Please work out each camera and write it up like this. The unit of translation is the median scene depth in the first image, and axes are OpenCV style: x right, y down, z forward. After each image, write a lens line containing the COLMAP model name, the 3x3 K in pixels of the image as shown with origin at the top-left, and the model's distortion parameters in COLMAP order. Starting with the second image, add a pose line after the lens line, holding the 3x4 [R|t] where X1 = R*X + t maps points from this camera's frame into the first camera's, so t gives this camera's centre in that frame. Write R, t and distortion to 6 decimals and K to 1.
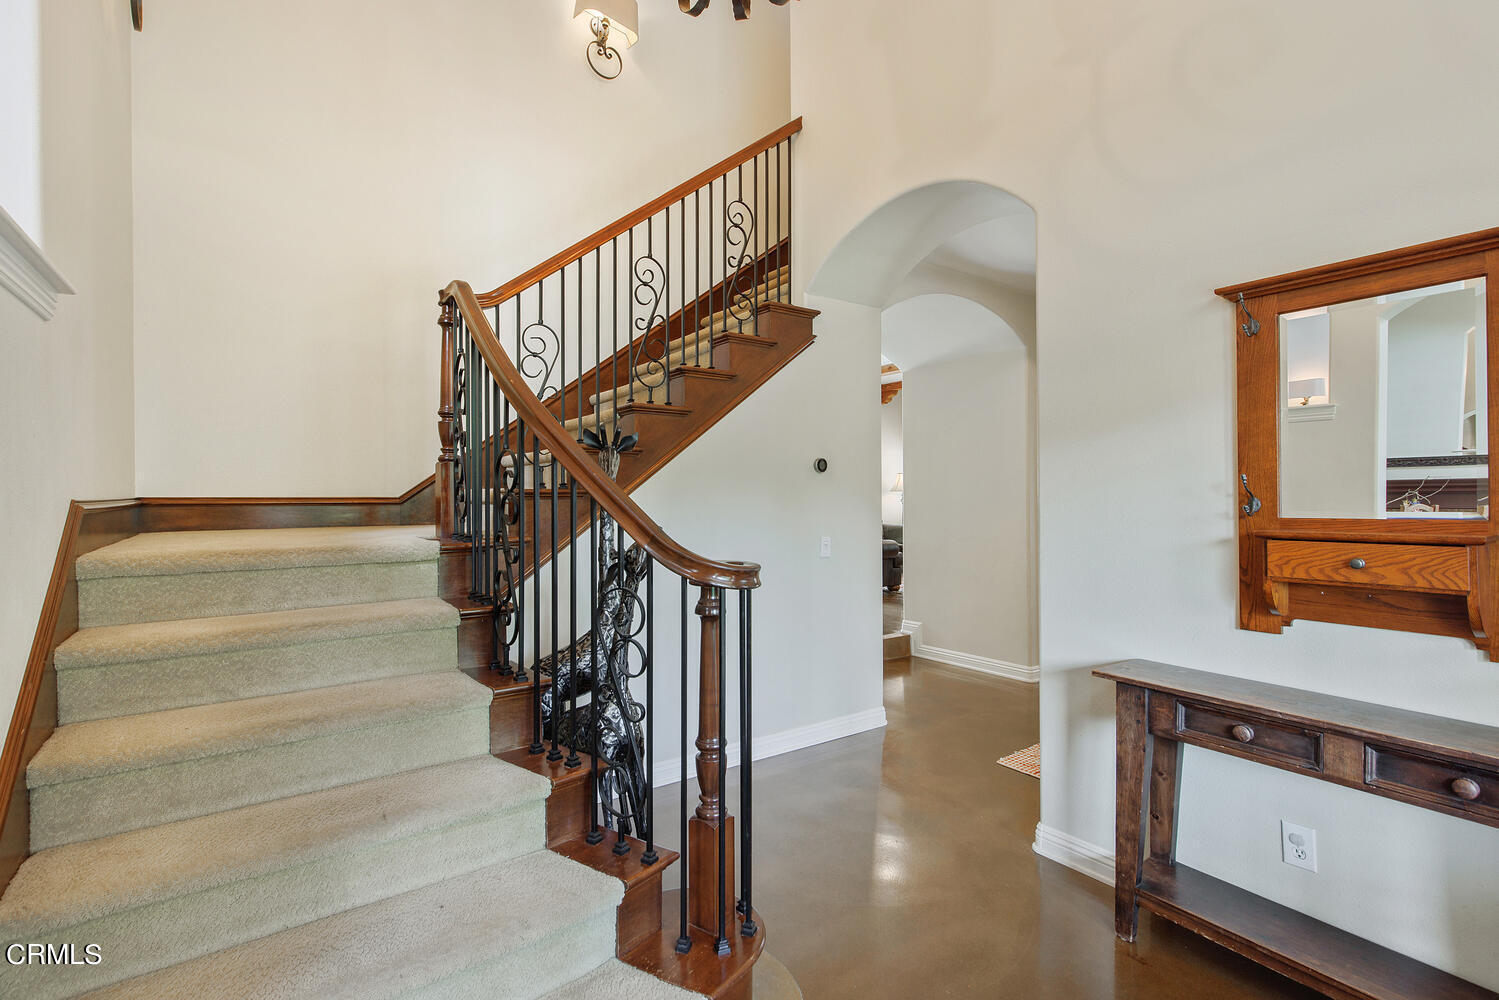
lens RADIAL K [[680.5, 0, 749.9], [0, 680.5, 503.2], [0, 0, 1]] dist [0.004771, 0.000907]
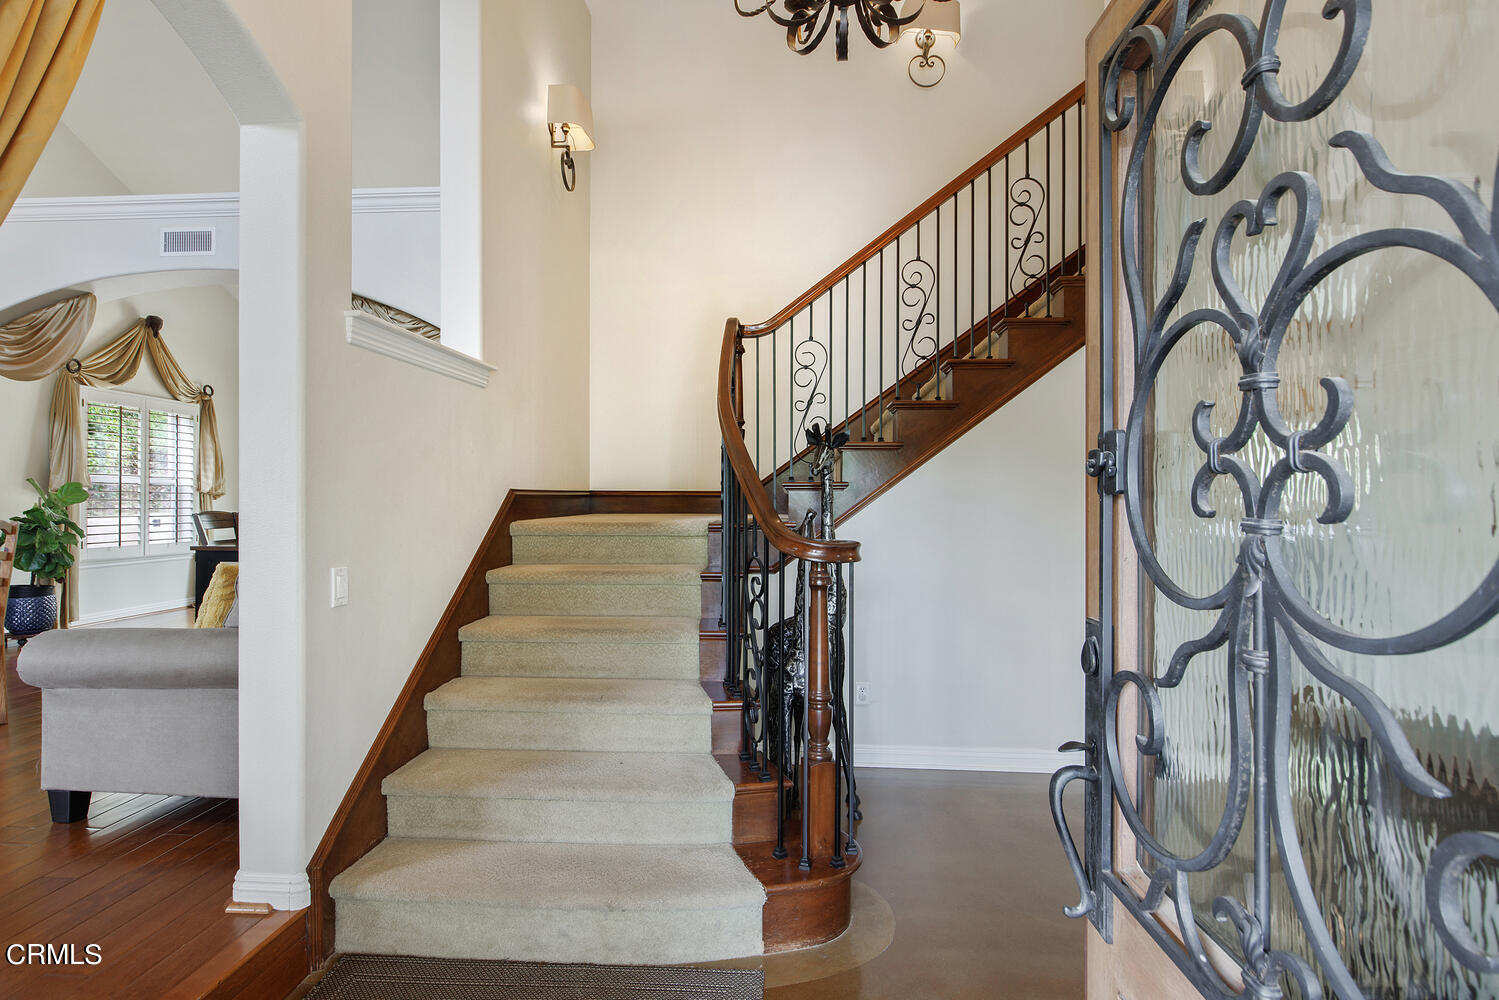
lens RADIAL K [[727.6, 0, 760.8], [0, 727.6, 497.5], [0, 0, 1]] dist [0.000186, -0.001176]
pose [[0.780361, 0.002497, -0.625324, 0.409232], [-0.008491, 0.999942, -0.006603, 0.014706], [0.625271, 0.010463, 0.780338, -0.021501]]
